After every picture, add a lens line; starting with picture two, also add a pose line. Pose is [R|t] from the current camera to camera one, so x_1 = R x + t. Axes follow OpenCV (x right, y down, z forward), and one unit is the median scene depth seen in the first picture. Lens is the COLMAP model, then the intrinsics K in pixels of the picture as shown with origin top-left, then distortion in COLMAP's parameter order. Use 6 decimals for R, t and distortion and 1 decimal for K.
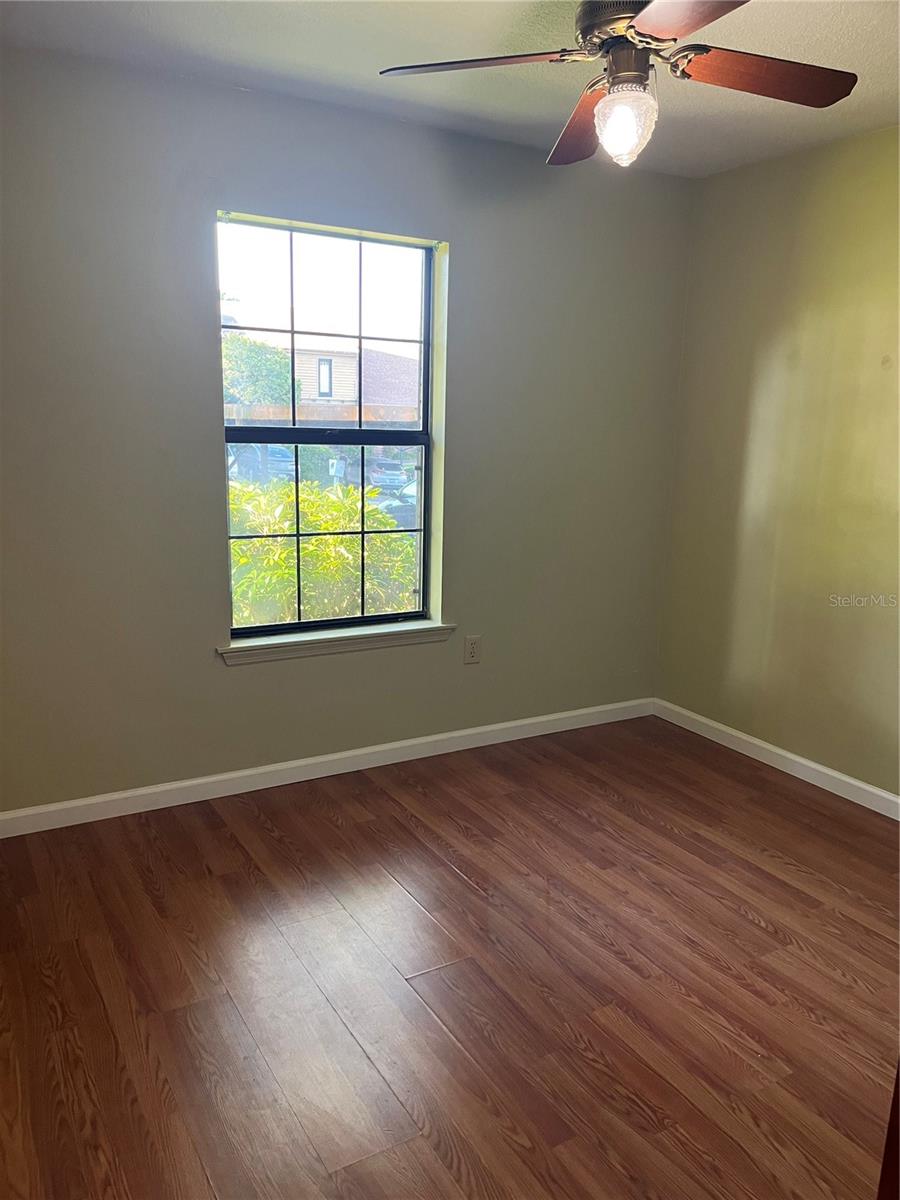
lens RADIAL K [[904.7, 0, 450.8], [0, 904.7, 600.5], [0, 0, 1]] dist [0.028156, -0.011799]
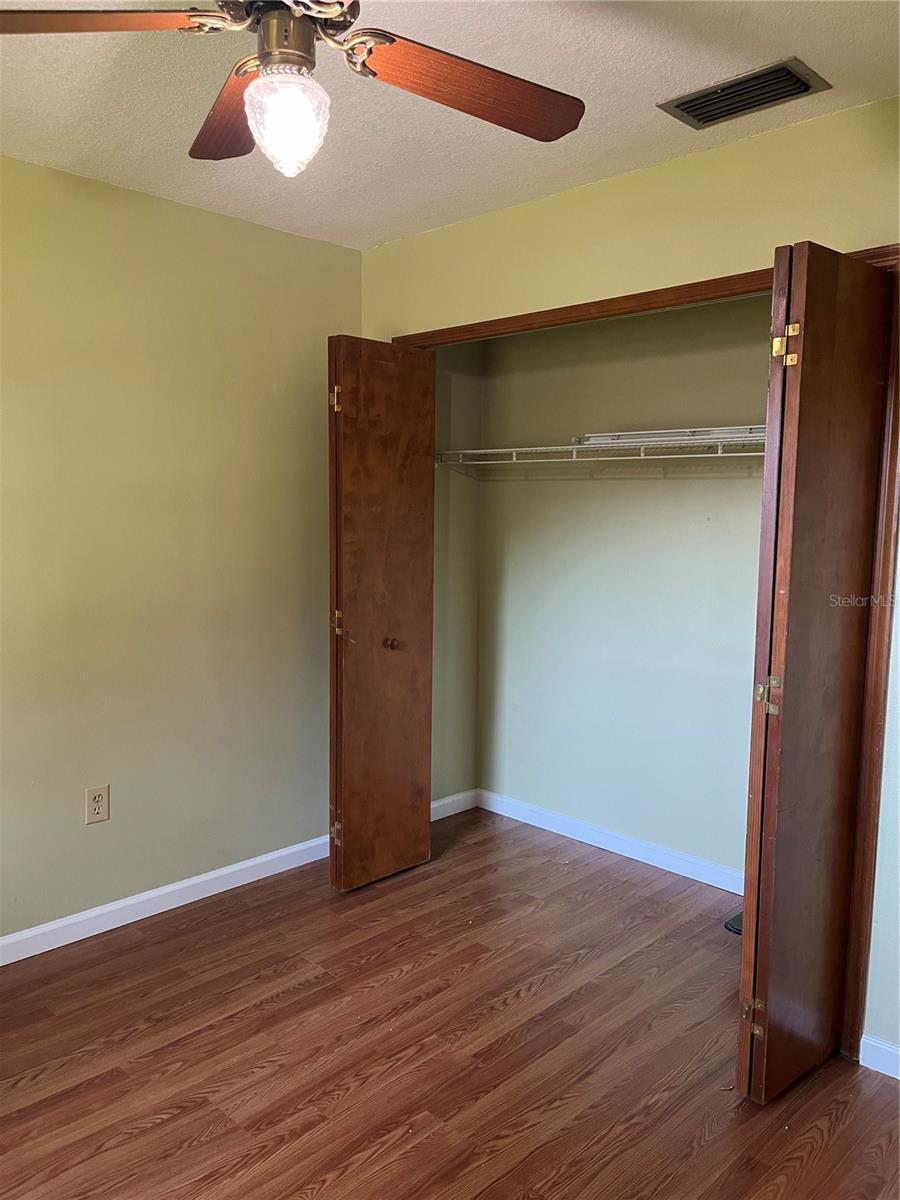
lens RADIAL K [[904.7, 0, 450.7], [0, 904.7, 600.9], [0, 0, 1]] dist [0.028156, -0.011799]
pose [[-0.257788, -0.130925, 0.957290, -0.515037], [0.170635, 0.969035, 0.178481, -0.226781], [-0.951015, 0.209358, -0.227466, 0.951597]]
